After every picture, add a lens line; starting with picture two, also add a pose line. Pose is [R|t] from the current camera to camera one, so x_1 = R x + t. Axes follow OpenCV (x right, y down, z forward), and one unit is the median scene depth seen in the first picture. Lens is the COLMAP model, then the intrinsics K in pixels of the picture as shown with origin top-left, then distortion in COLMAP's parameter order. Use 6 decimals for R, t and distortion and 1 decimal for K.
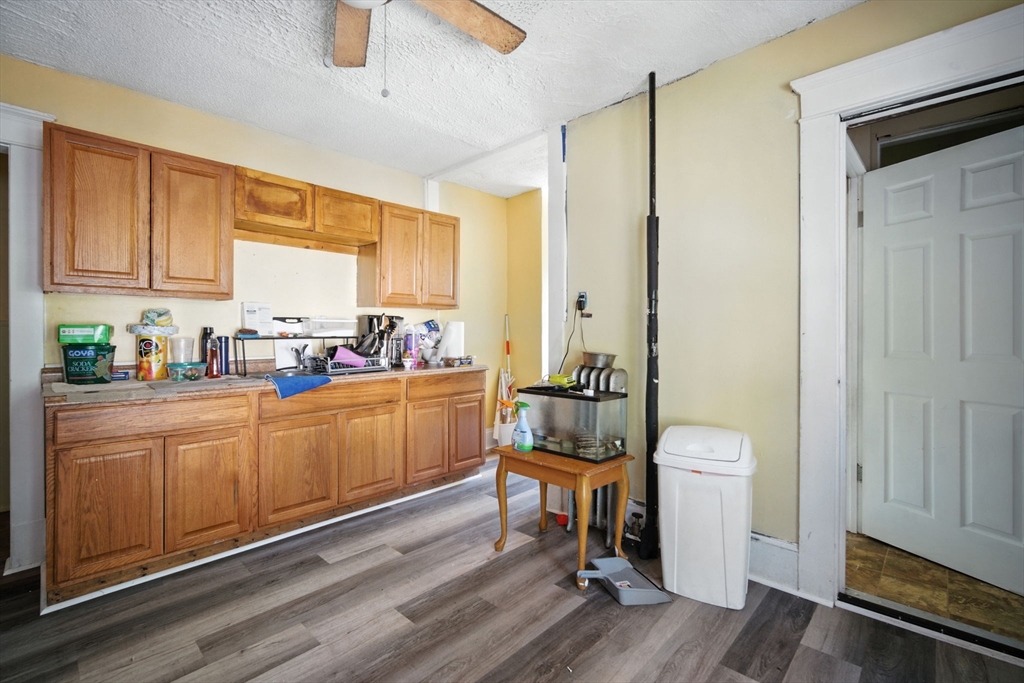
lens RADIAL K [[453.5, 0, 511.0], [0, 453.5, 331.4], [0, 0, 1]] dist [-0.003698, 0.000588]
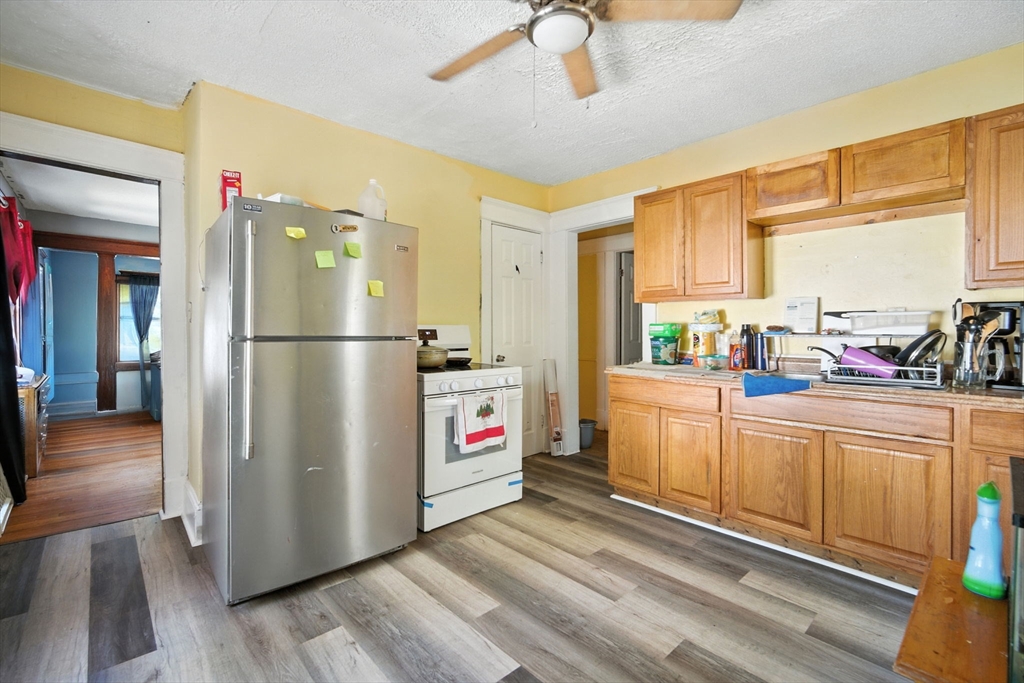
lens RADIAL K [[457.8, 0, 508.8], [0, 457.8, 331.4], [0, 0, 1]] dist [-0.009506, -0.000108]
pose [[-0.070114, 0.005464, -0.997524, 0.537456], [-0.000967, 0.999984, 0.005546, 0.002350], [0.997539, 0.001353, -0.070108, 0.588745]]
